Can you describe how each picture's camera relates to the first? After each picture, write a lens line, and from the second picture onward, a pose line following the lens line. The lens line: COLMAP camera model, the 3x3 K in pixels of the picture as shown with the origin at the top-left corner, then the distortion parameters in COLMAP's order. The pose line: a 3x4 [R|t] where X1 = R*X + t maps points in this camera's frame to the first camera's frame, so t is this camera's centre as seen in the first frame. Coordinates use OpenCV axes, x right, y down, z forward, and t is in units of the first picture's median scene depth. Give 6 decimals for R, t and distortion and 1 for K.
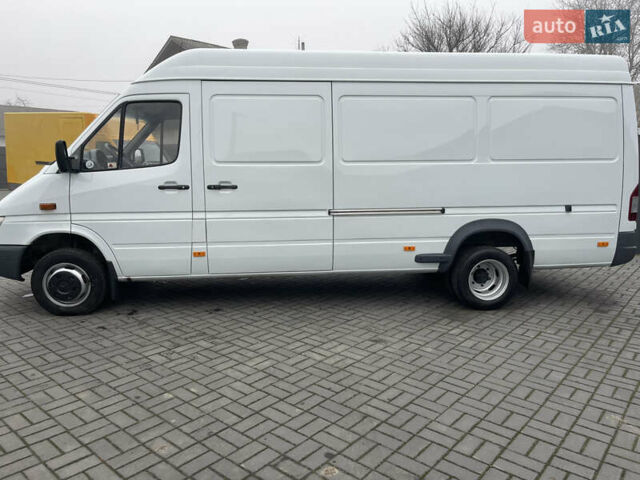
lens RADIAL K [[459.5, 0, 317.3], [0, 459.5, 219.9], [0, 0, 1]] dist [-0.001293, 0.002579]
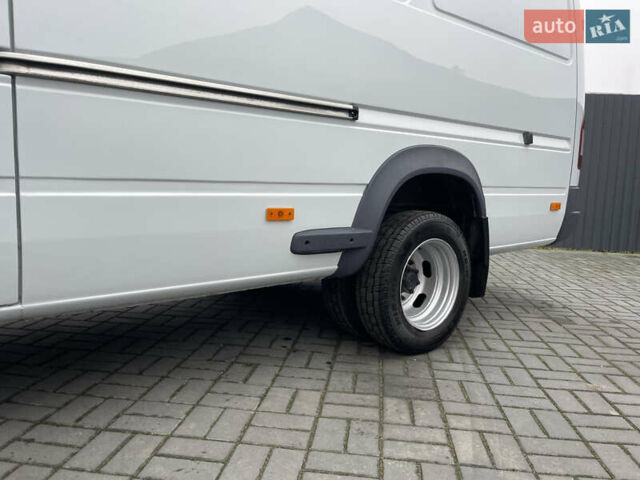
lens RADIAL K [[471.6, 0, 320.0], [0, 471.6, 240.0], [0, 0, 1]] dist [0.067090, -0.073675]
pose [[0.832979, -0.042130, 0.551698, 0.026954], [0.033042, 0.999105, 0.026408, 0.072463], [-0.552317, -0.003768, 0.833626, 0.677518]]
